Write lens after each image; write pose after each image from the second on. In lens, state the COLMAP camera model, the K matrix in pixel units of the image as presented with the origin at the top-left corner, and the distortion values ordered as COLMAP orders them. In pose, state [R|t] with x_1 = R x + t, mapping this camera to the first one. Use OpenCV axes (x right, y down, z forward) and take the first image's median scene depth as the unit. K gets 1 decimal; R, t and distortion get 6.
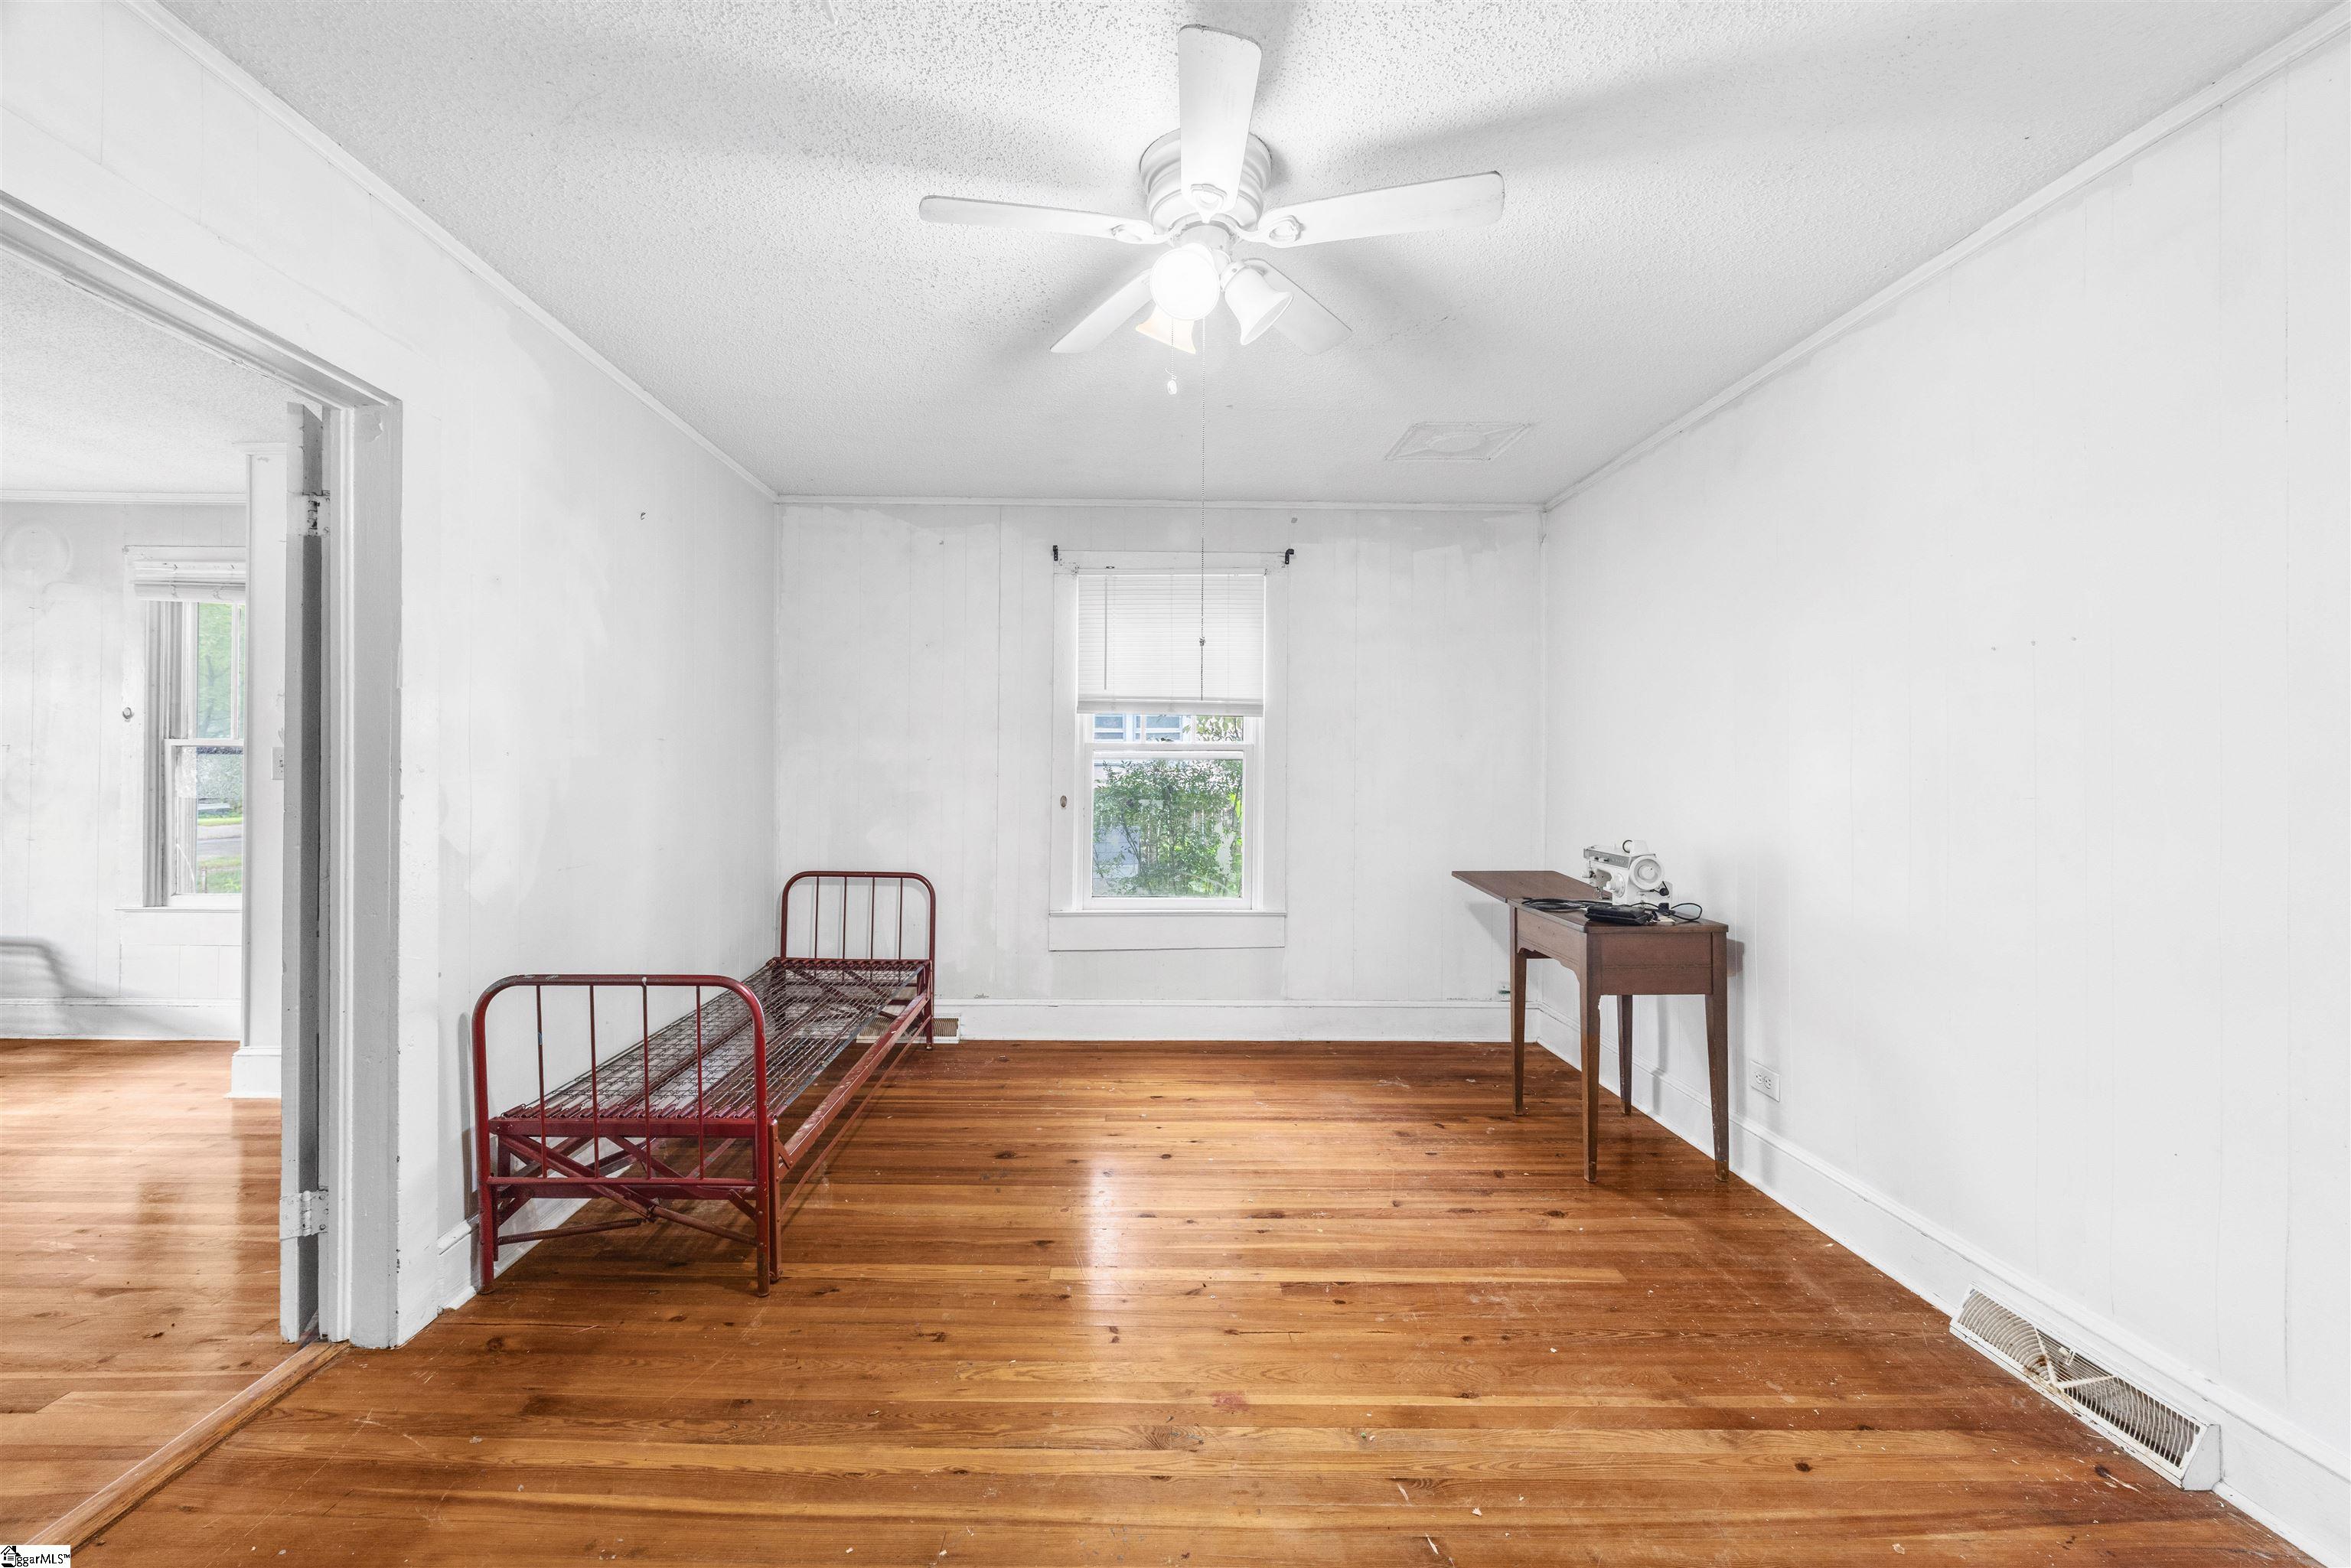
lens RADIAL K [[905.5, 0, 1091.9], [0, 905.5, 759.9], [0, 0, 1]] dist [-0.004107, 0.000299]
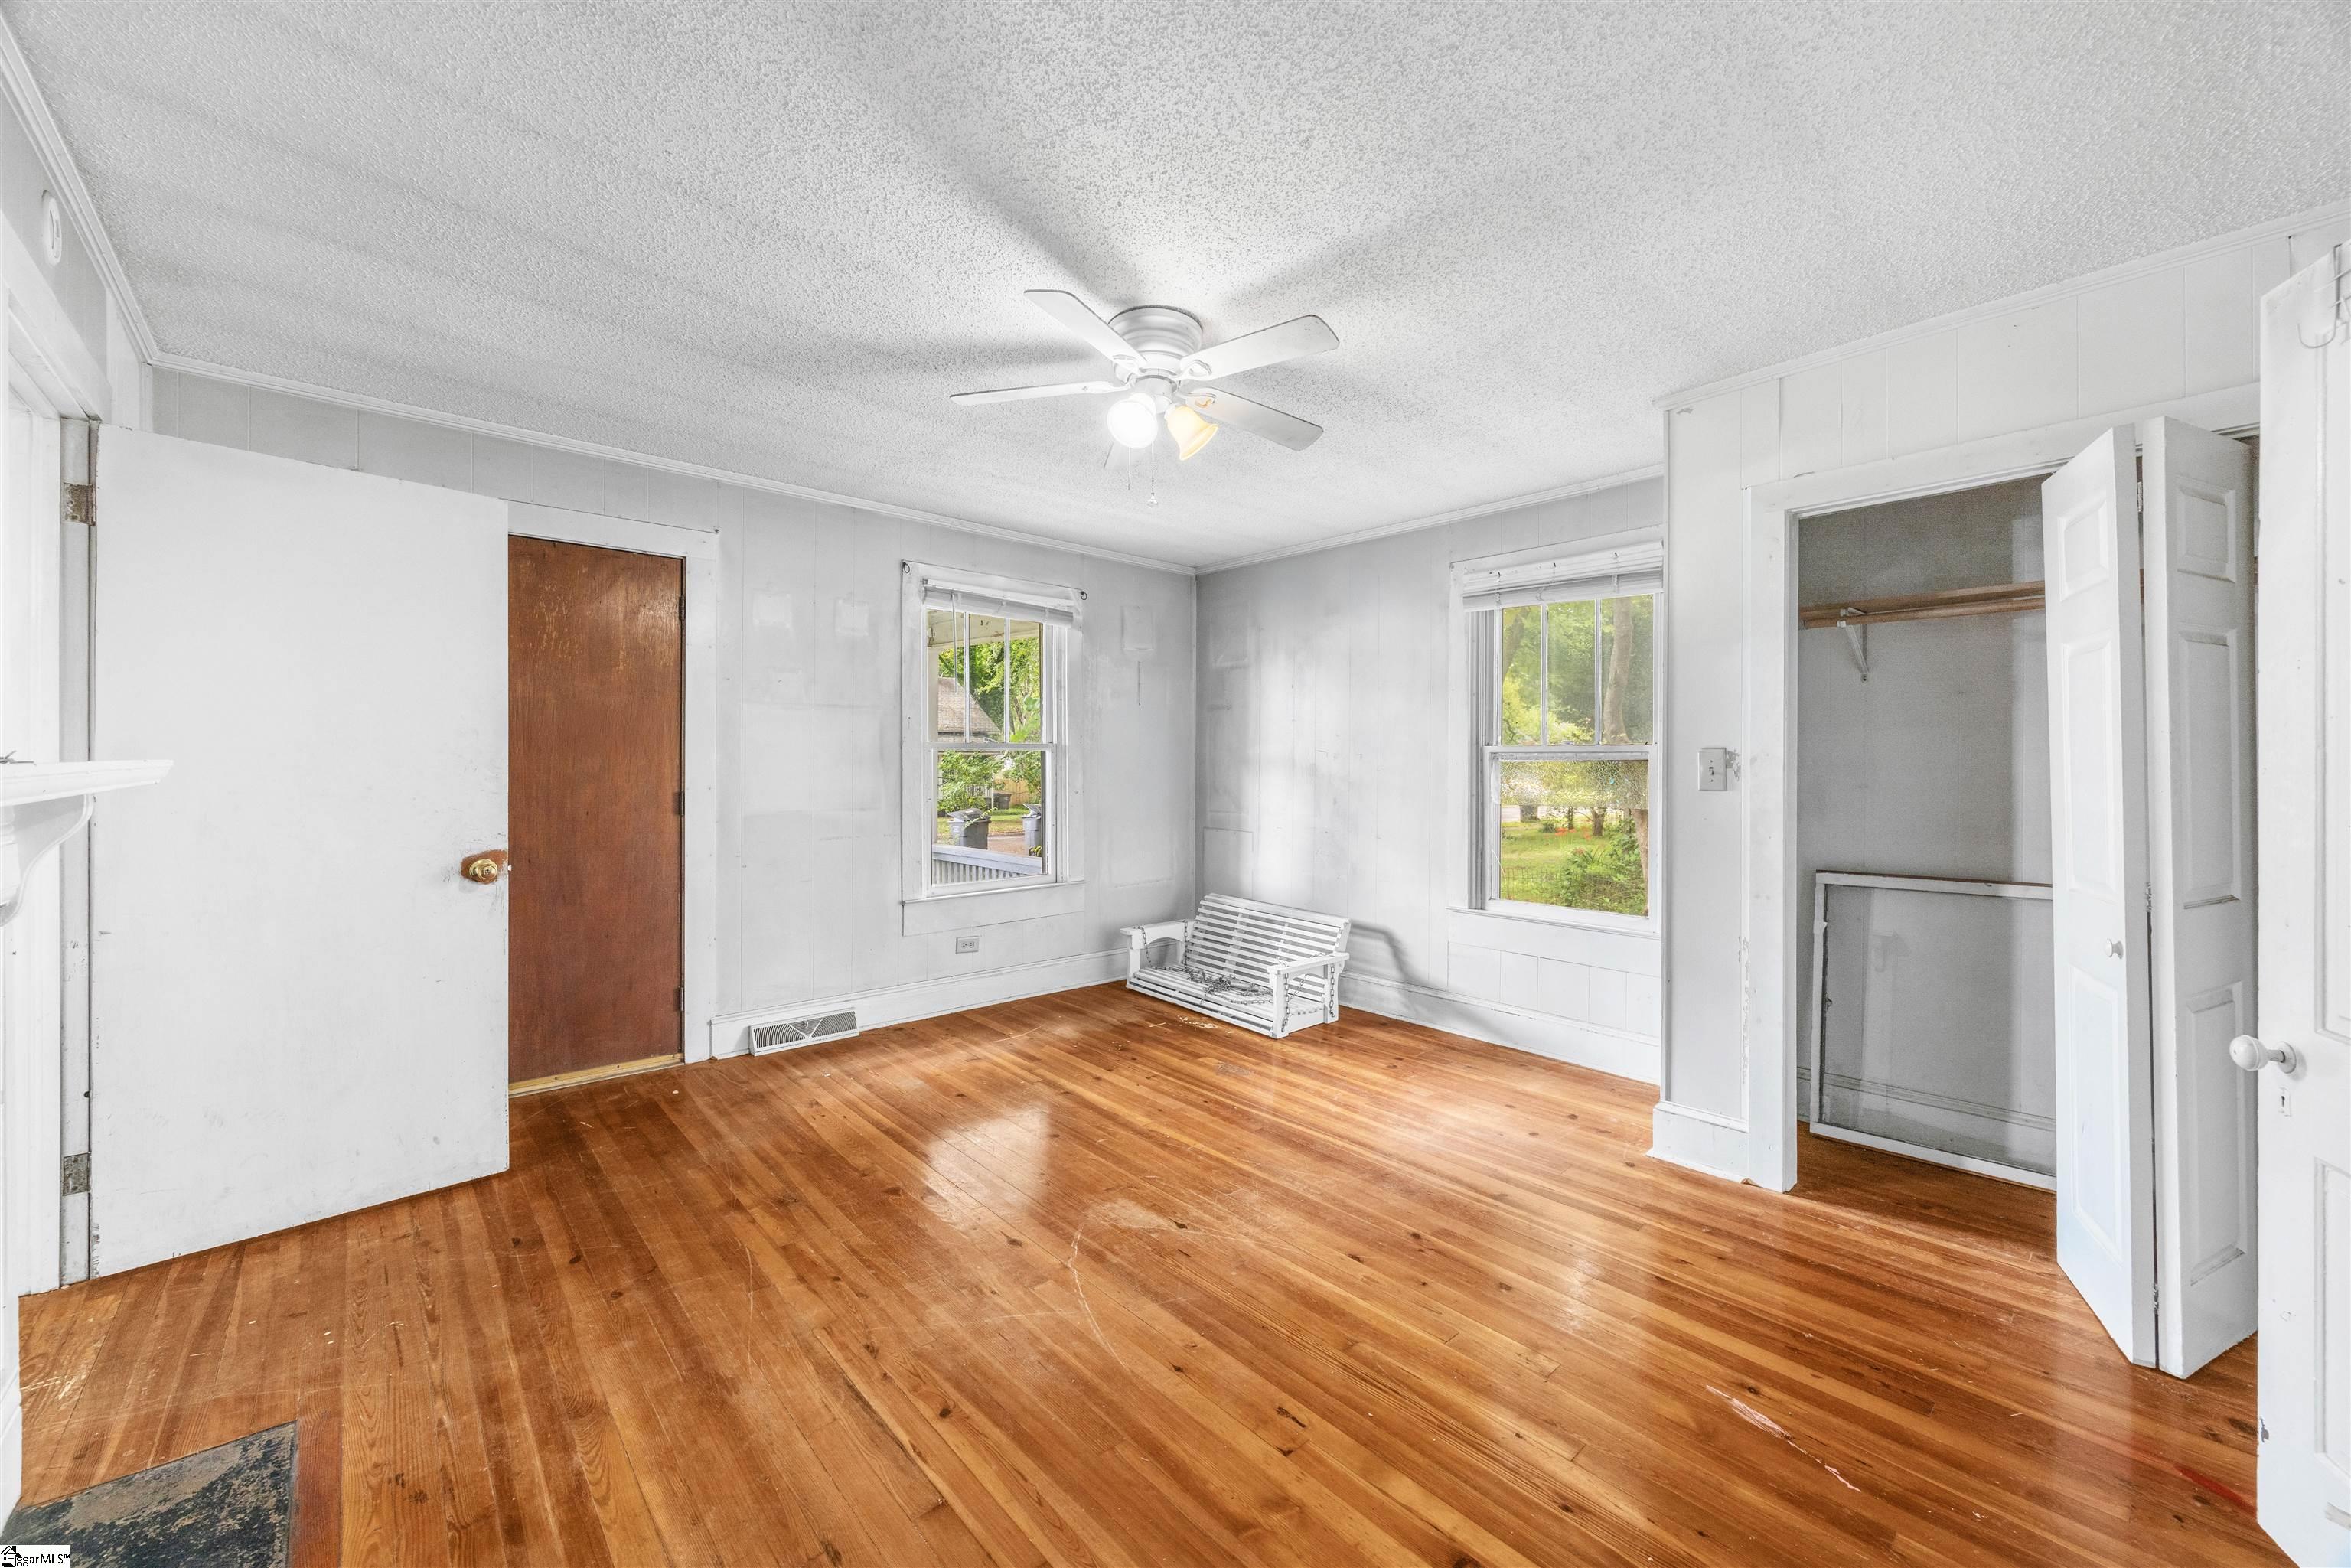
lens RADIAL K [[905.5, 0, 1181.9], [0, 905.5, 763.9], [0, 0, 1]] dist [-0.004107, 0.000299]
pose [[0.674767, 0.003346, -0.738023, -0.762307], [0.000266, 0.999989, 0.004777, -0.012685], [0.738031, -0.003419, 0.674759, 0.087132]]
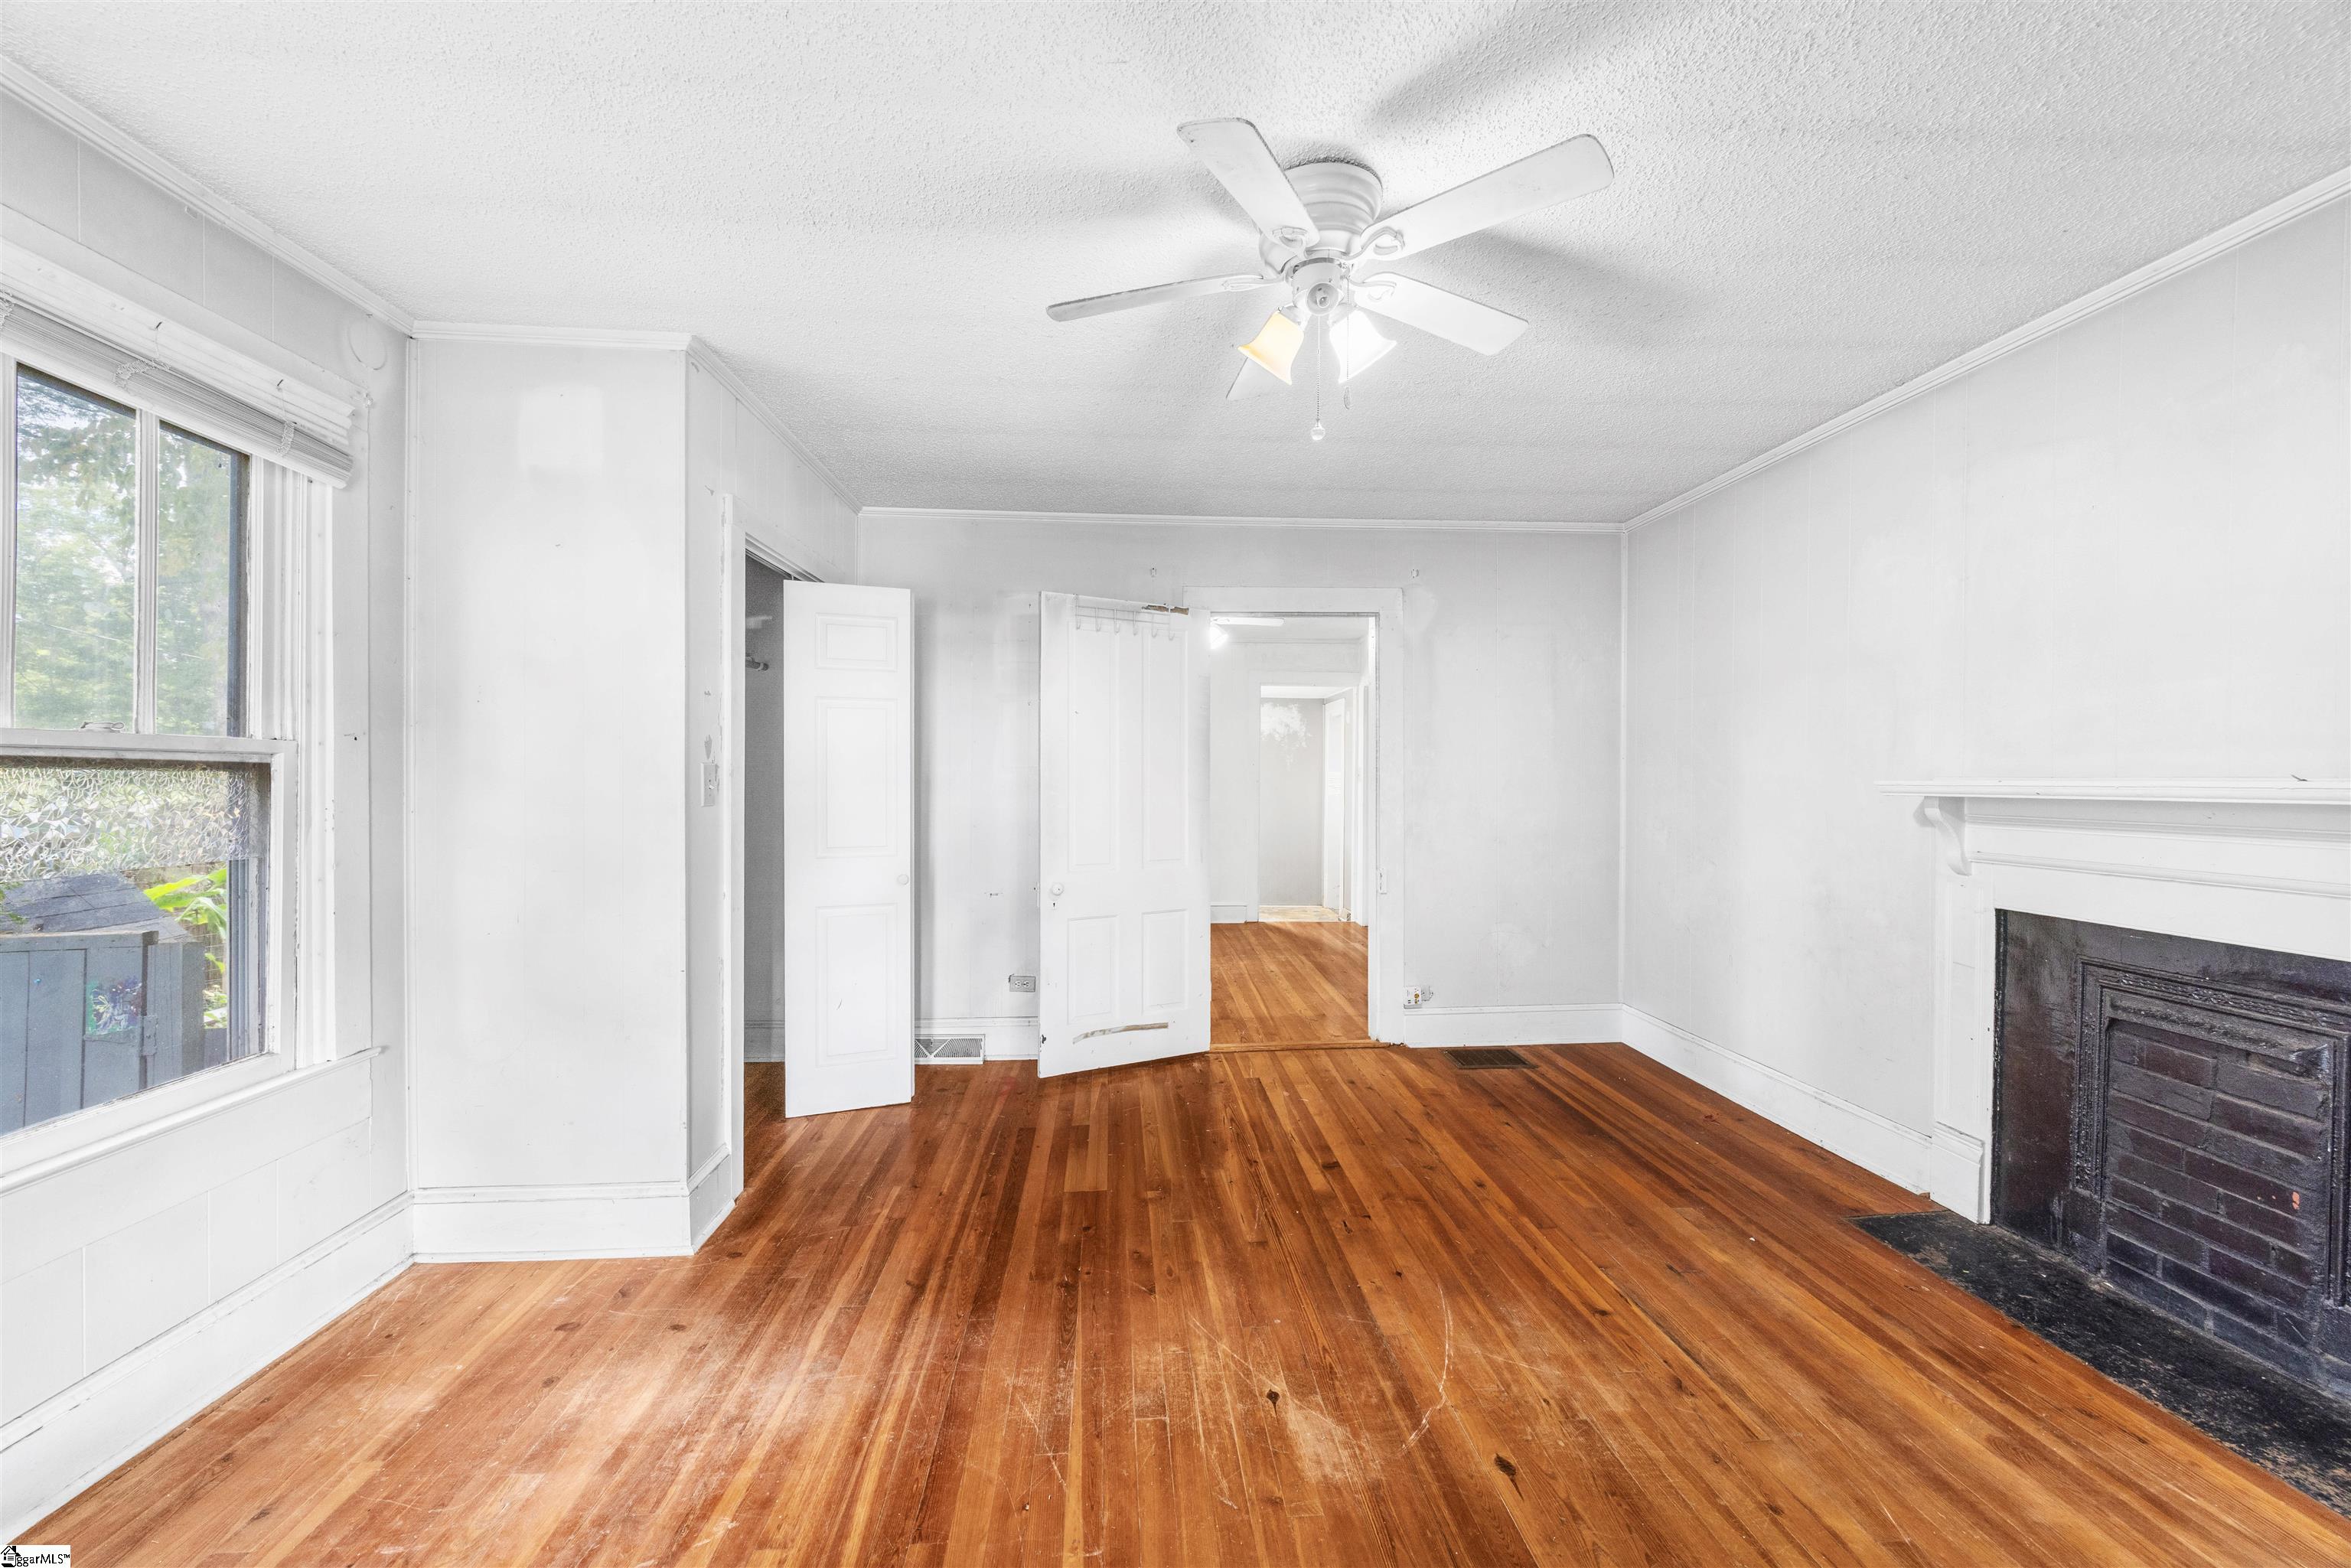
lens RADIAL K [[905.5, 0, 1181.8], [0, 905.5, 783.5], [0, 0, 1]] dist [-0.004107, 0.000299]
pose [[-0.075348, -0.003009, 0.997153, -1.982703], [-0.005120, 0.999983, 0.002630, -0.006240], [-0.997144, -0.004907, -0.075362, 0.754774]]
